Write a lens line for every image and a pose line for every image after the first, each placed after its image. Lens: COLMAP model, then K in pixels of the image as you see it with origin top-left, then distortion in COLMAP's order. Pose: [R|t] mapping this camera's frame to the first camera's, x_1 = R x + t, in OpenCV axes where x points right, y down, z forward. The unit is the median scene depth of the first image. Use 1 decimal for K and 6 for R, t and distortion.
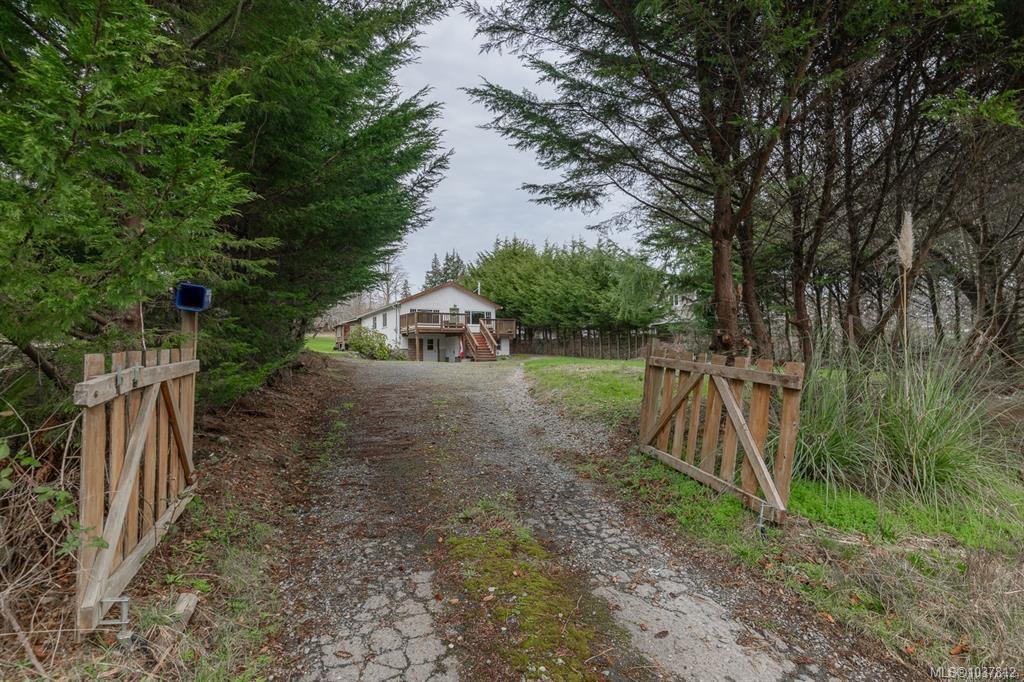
lens RADIAL K [[584.8, 0, 508.3], [0, 584.8, 337.8], [0, 0, 1]] dist [-0.007432, -0.000192]
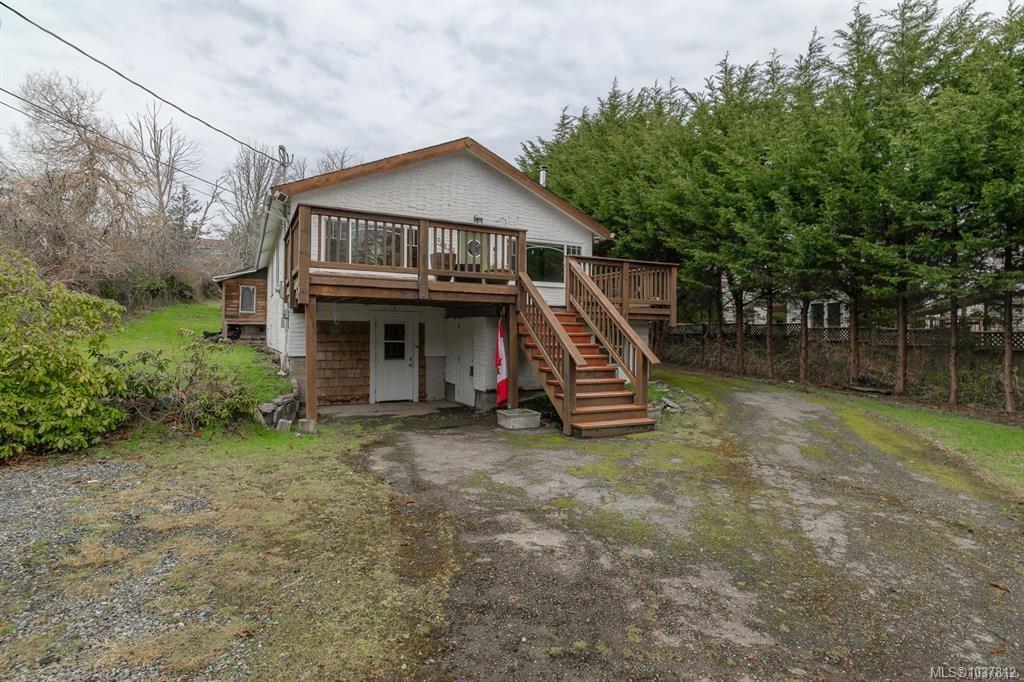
lens RADIAL K [[536.4, 0, 506.9], [0, 536.4, 333.0], [0, 0, 1]] dist [0.039664, 0.000719]
pose [[0.999476, 0.021649, -0.024045, -0.071663], [-0.020729, 0.999068, 0.037851, -0.004689], [0.024842, -0.037333, 0.998994, 0.754972]]
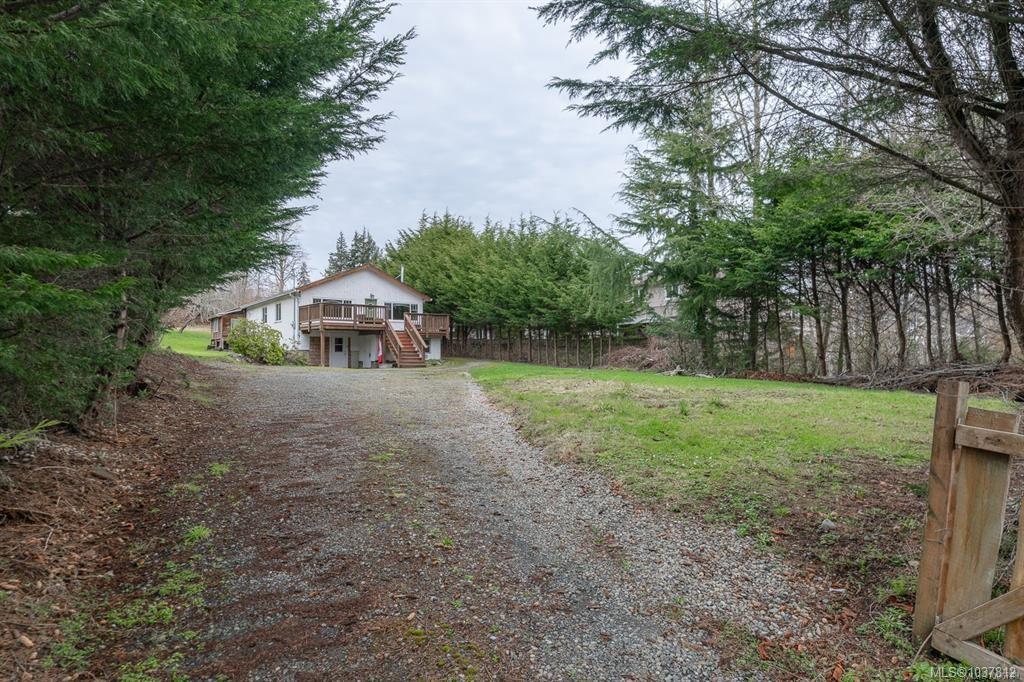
lens RADIAL K [[670.3, 0, 517.0], [0, 670.3, 340.5], [0, 0, 1]] dist [0.007640, 0.001575]
pose [[0.990447, 0.015478, 0.137025, -0.021894], [-0.016554, 0.999840, 0.006718, -0.004095], [-0.136899, -0.008922, 0.990545, 0.086544]]
